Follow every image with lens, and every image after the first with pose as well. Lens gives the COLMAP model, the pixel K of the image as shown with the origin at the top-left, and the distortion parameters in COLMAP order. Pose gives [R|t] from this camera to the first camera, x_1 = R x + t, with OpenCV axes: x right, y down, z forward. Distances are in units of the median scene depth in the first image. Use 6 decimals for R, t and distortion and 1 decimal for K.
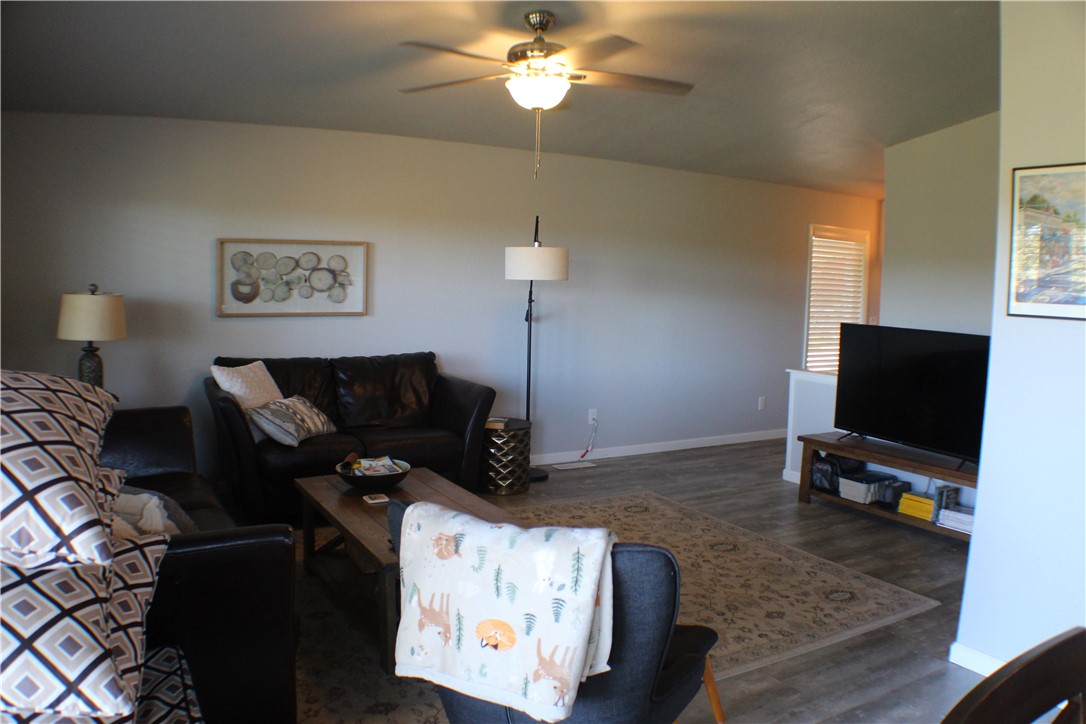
lens RADIAL K [[813.8, 0, 541.9], [0, 813.8, 373.6], [0, 0, 1]] dist [-0.228759, 0.092299]
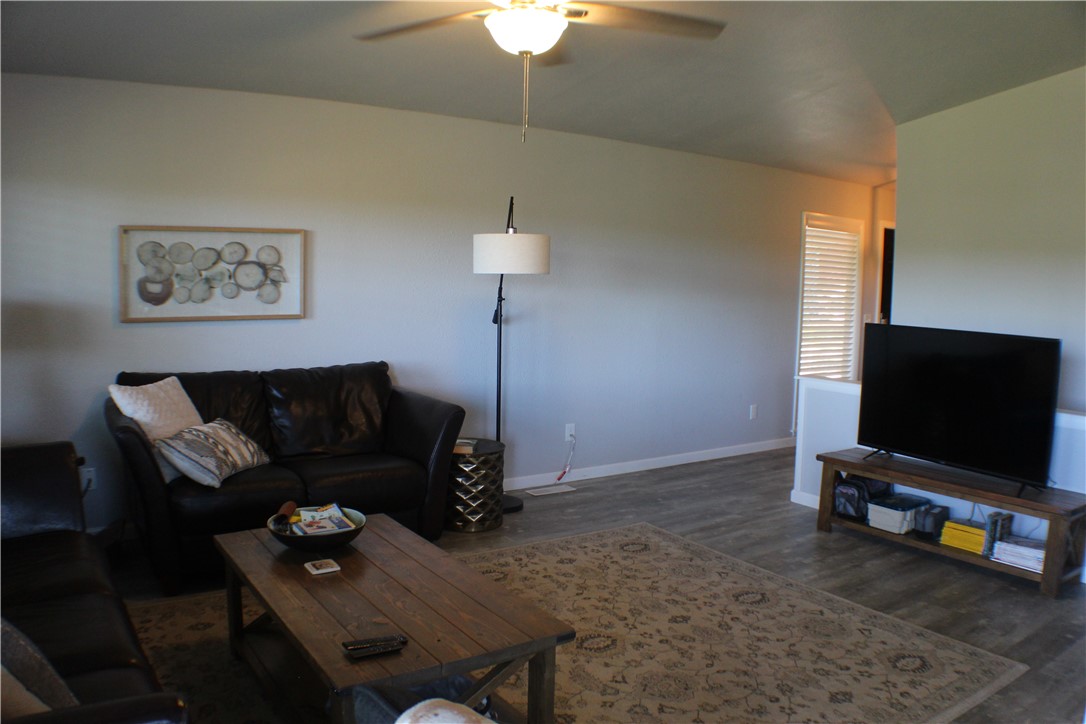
lens RADIAL K [[813.8, 0, 541.9], [0, 813.8, 373.6], [0, 0, 1]] dist [-0.228759, 0.092299]
pose [[0.997285, -0.012091, 0.072632, -0.037331], [0.011842, 0.999922, 0.003851, -0.016923], [-0.072673, -0.002981, 0.997351, 0.175763]]
